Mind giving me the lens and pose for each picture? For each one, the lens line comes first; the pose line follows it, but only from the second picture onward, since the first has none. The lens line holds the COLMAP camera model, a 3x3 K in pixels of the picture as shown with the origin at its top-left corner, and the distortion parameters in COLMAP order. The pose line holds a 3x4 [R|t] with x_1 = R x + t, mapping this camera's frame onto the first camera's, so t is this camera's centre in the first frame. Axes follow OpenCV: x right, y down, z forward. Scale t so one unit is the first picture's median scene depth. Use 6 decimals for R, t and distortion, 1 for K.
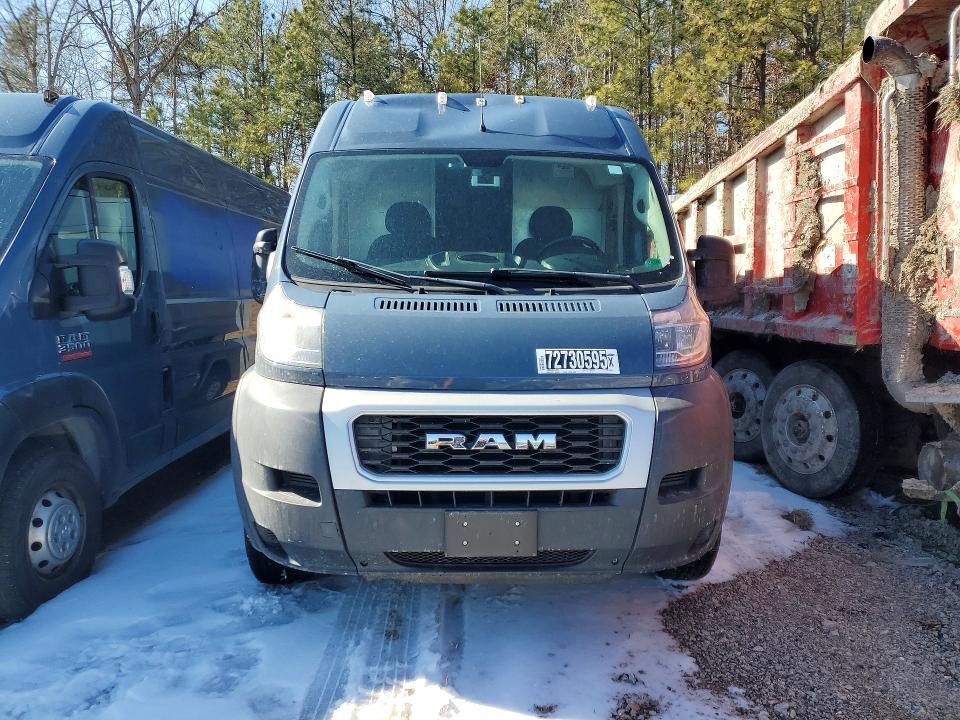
lens RADIAL K [[741.3, 0, 480.0], [0, 741.3, 360.0], [0, 0, 1]] dist [0.020791, 0.003463]
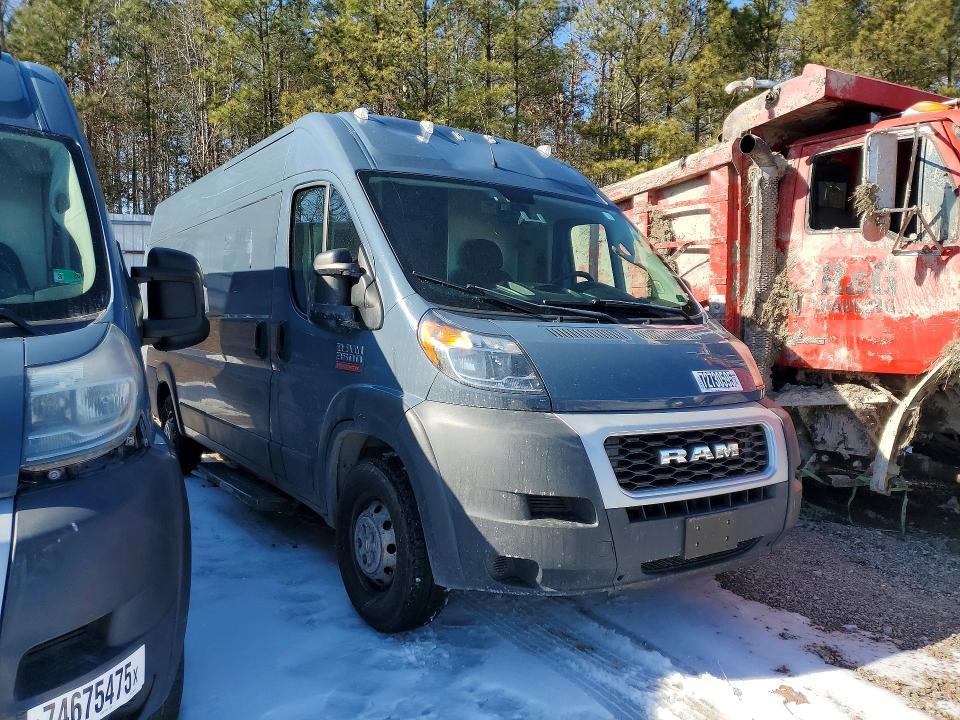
lens RADIAL K [[741.3, 0, 480.0], [0, 741.3, 360.0], [0, 0, 1]] dist [0.020791, 0.003463]
pose [[0.853108, -0.012242, 0.521590, -0.754353], [0.028303, 0.999339, -0.022836, -0.015363], [-0.520966, 0.034245, 0.852890, 0.164145]]
